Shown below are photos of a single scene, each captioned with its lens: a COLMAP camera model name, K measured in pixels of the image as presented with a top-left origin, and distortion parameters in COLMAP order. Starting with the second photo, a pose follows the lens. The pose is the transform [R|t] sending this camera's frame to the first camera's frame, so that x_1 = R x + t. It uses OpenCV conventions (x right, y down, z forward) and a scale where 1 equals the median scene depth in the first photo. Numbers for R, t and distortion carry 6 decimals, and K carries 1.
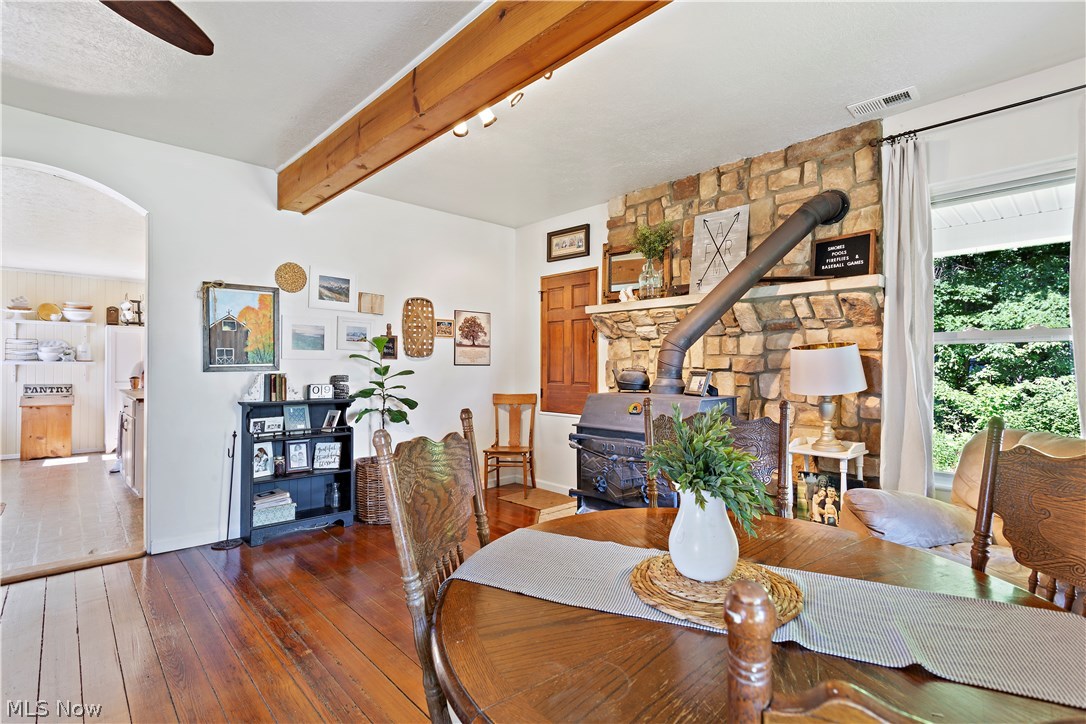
lens RADIAL K [[518.8, 0, 540.7], [0, 518.8, 359.5], [0, 0, 1]] dist [-0.002367, -0.002202]
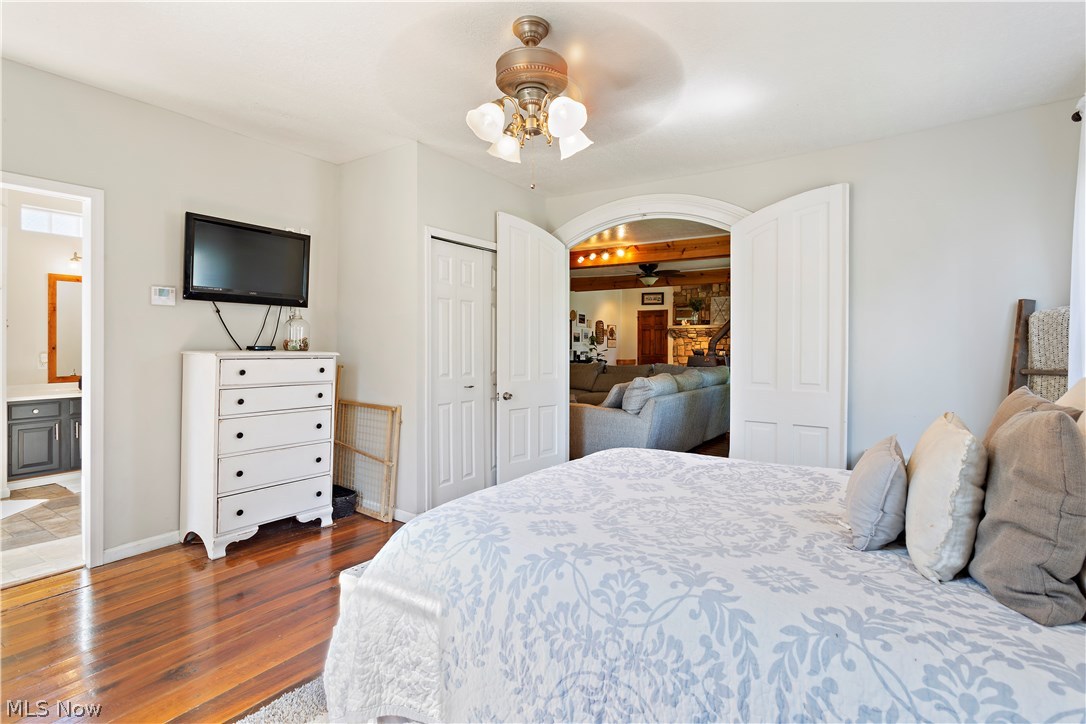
lens RADIAL K [[518.8, 0, 528.3], [0, 518.8, 341.4], [0, 0, 1]] dist [-0.002367, -0.002202]
pose [[0.981933, 0.002569, 0.189211, -1.114857], [-0.003112, 0.999992, 0.002572, -0.025258], [-0.189203, -0.003114, 0.981933, -1.479635]]
